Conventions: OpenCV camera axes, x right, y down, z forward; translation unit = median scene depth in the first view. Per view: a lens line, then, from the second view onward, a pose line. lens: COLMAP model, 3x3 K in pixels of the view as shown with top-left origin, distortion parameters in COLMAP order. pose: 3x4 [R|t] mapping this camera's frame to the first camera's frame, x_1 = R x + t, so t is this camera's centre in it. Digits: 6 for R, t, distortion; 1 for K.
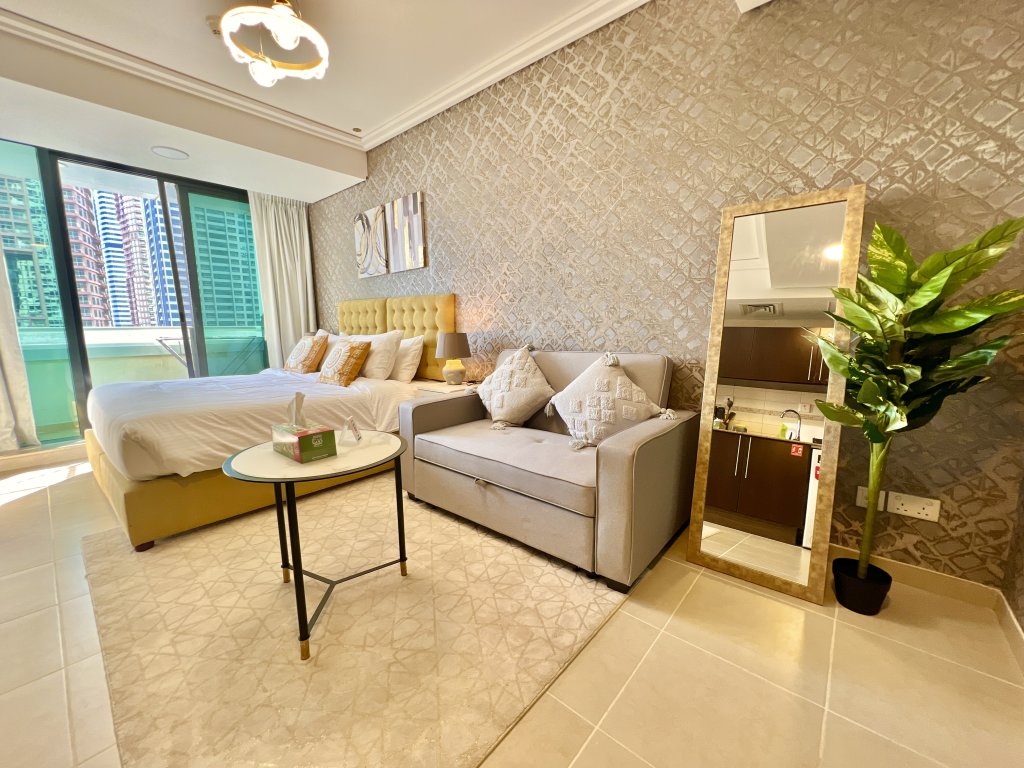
lens RADIAL K [[412.5, 0, 514.4], [0, 412.5, 383.0], [0, 0, 1]] dist [-0.002555, 0.000657]
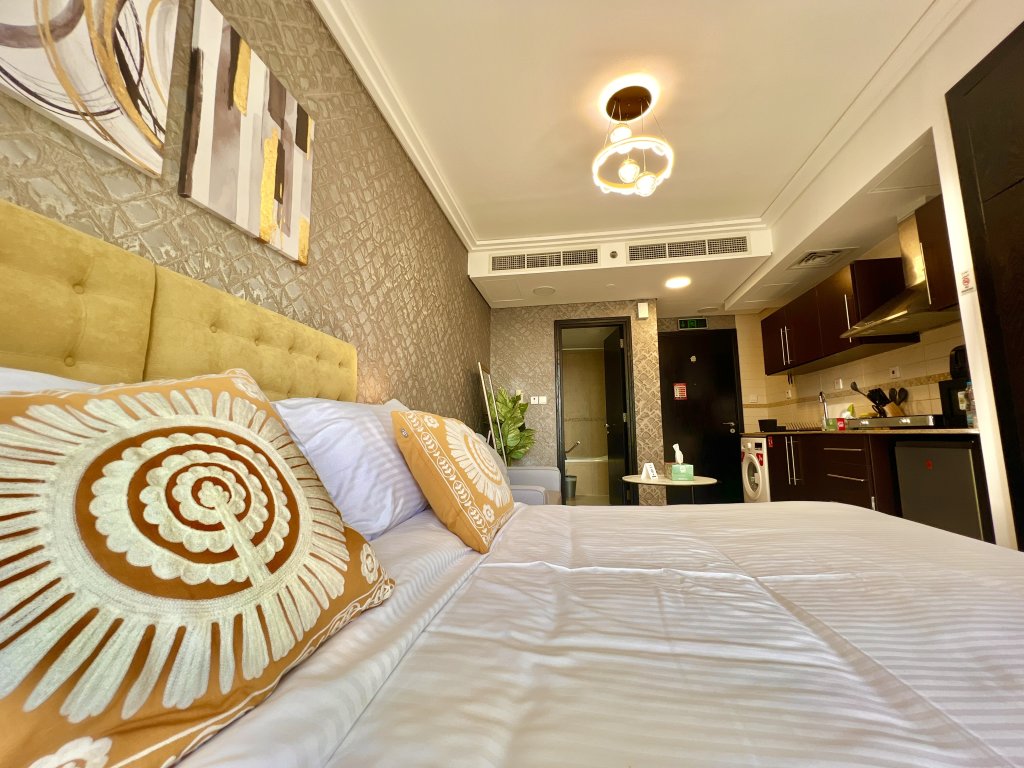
lens RADIAL K [[412.5, 0, 512.1], [0, 412.5, 383.9], [0, 0, 1]] dist [-0.002555, 0.000657]
pose [[-0.517271, 0.116209, 0.847895, -1.168826], [0.129065, 0.990000, -0.056947, -0.151730], [-0.846034, 0.079977, -0.527096, 1.727114]]
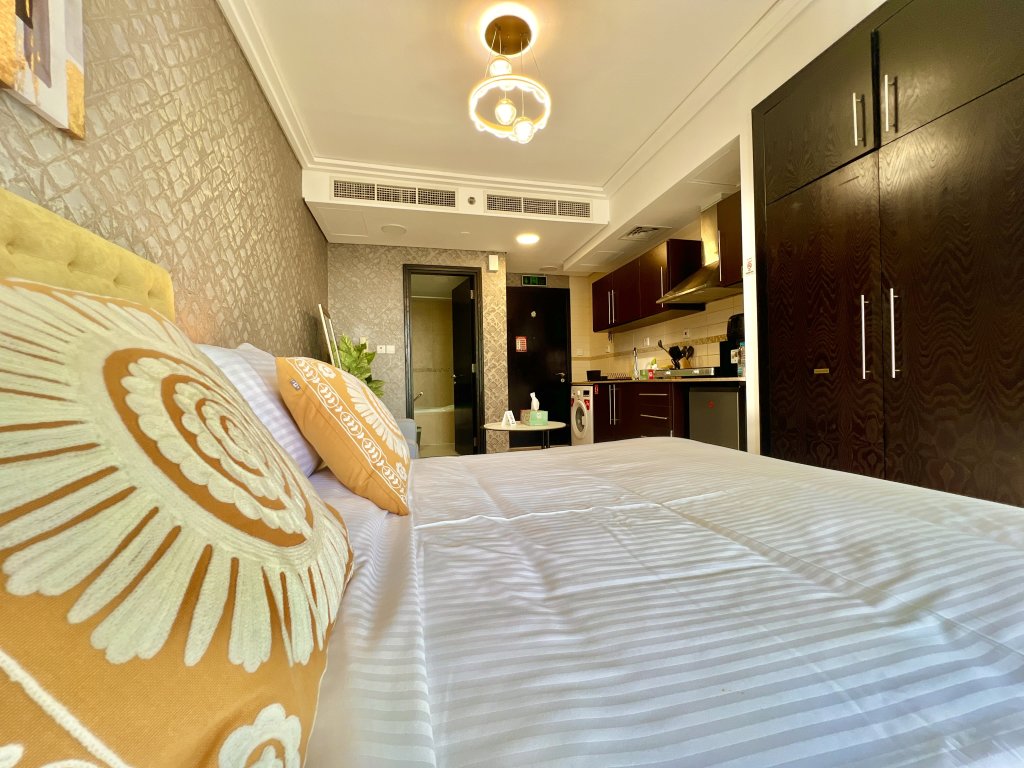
lens RADIAL K [[412.5, 0, 512.8], [0, 412.5, 383.4], [0, 0, 1]] dist [-0.002555, 0.000657]
pose [[-0.813412, 0.022578, 0.581250, -1.077877], [0.104647, 0.988623, 0.108043, -0.160996], [-0.572198, 0.148709, -0.806520, 1.781503]]
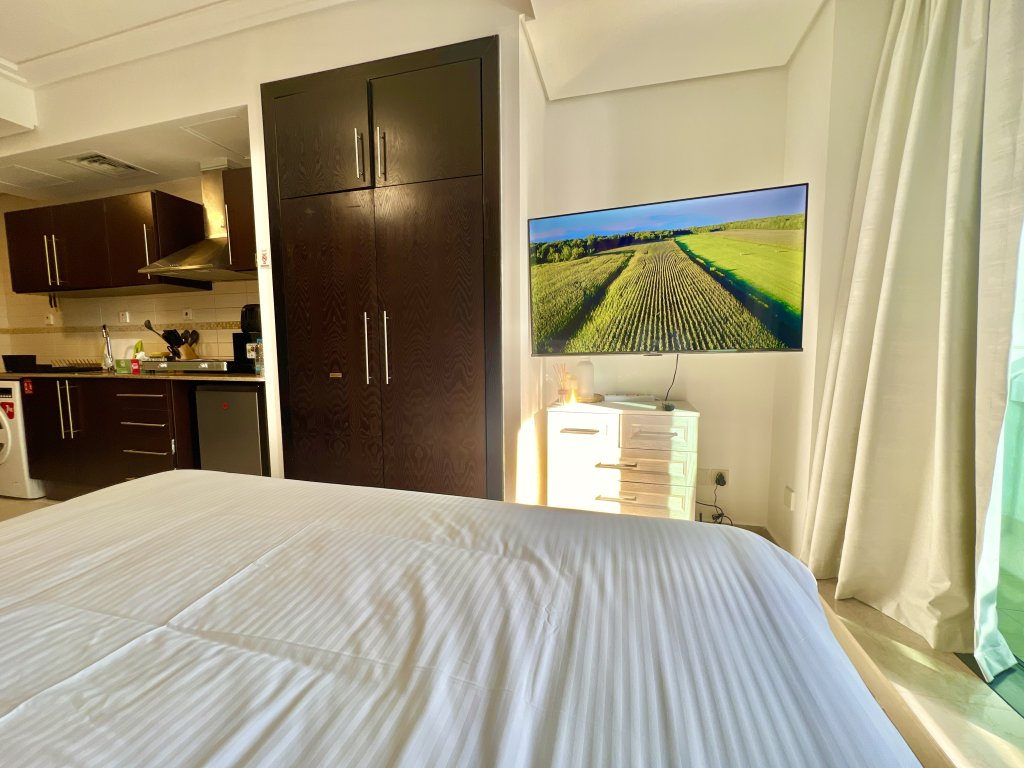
lens RADIAL K [[412.5, 0, 513.7], [0, 412.5, 382.0], [0, 0, 1]] dist [-0.002555, 0.000657]
pose [[-0.902522, 0.049786, -0.427756, -1.065545], [-0.047281, 0.975835, 0.213334, -0.235032], [0.428040, 0.212763, -0.878358, 1.717277]]
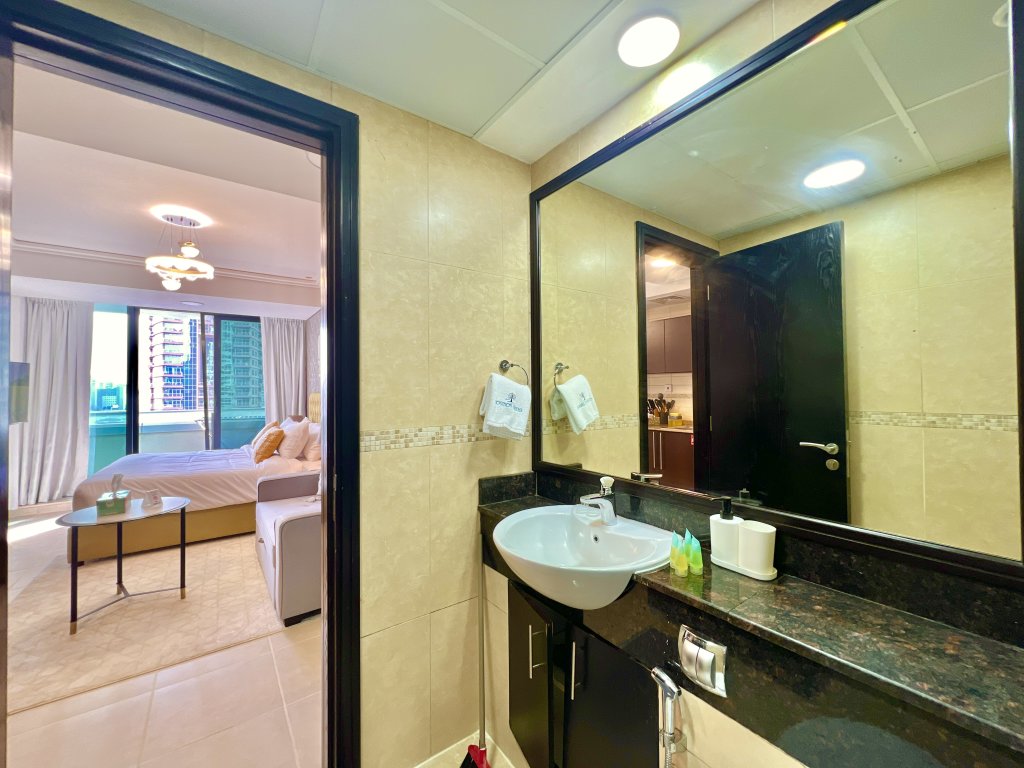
lens RADIAL K [[409.3, 0, 514.5], [0, 409.3, 384.7], [0, 0, 1]] dist [-0.001331, 0.000435]
pose [[0.974099, -0.005093, -0.226066, 1.035092], [-0.029496, 0.988343, -0.149361, -0.098979], [0.224191, 0.152161, 0.962593, -0.238485]]
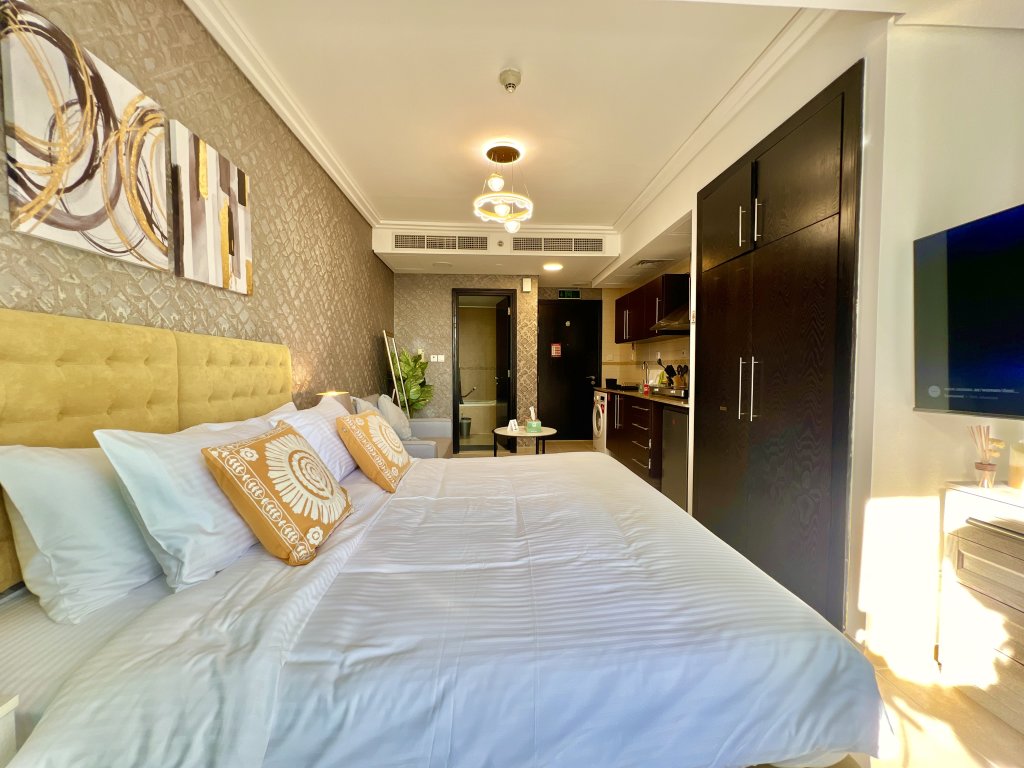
lens RADIAL K [[412.5, 0, 512.2], [0, 412.5, 383.4], [0, 0, 1]] dist [-0.002555, 0.000657]
pose [[-0.695954, -0.023754, 0.717693, -1.538959], [0.102823, 0.985857, 0.132338, -0.313701], [-0.710687, 0.165897, -0.683669, 1.905261]]
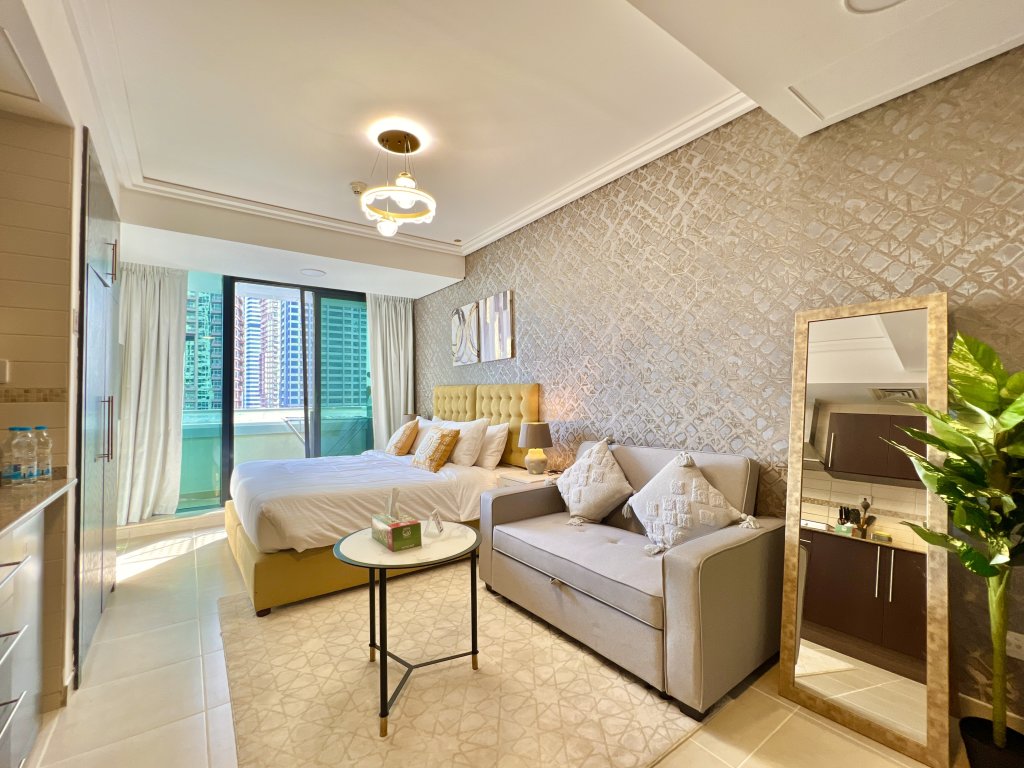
lens RADIAL K [[448.2, 0, 513.1], [0, 448.2, 382.5], [0, 0, 1]] dist [-0.000885, 0.000016]
pose [[0.974130, -0.007985, -0.225848, 0.071290], [-0.029454, 0.986365, -0.161917, -0.053833], [0.224061, 0.164380, 0.960612, -0.149833]]
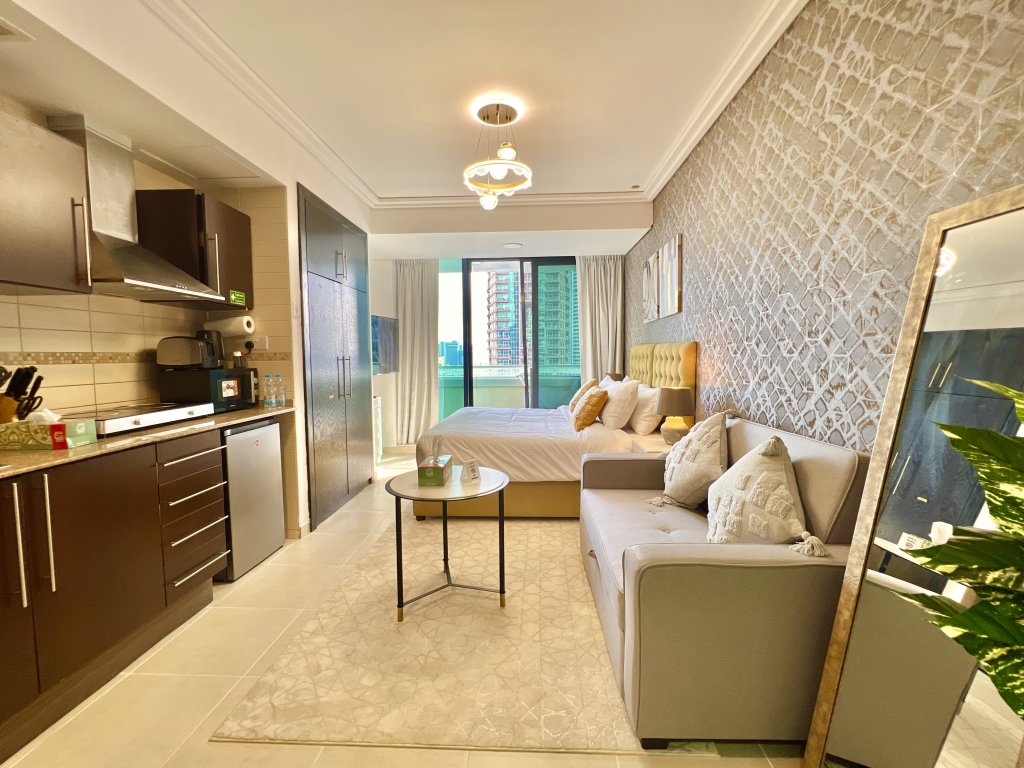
lens RADIAL K [[448.2, 0, 512.5], [0, 448.2, 383.7], [0, 0, 1]] dist [-0.000885, 0.000016]
pose [[0.618159, 0.052147, -0.784321, 0.569313], [-0.105148, 0.994315, -0.016763, -0.106741], [0.778988, 0.092832, 0.620129, 0.158723]]
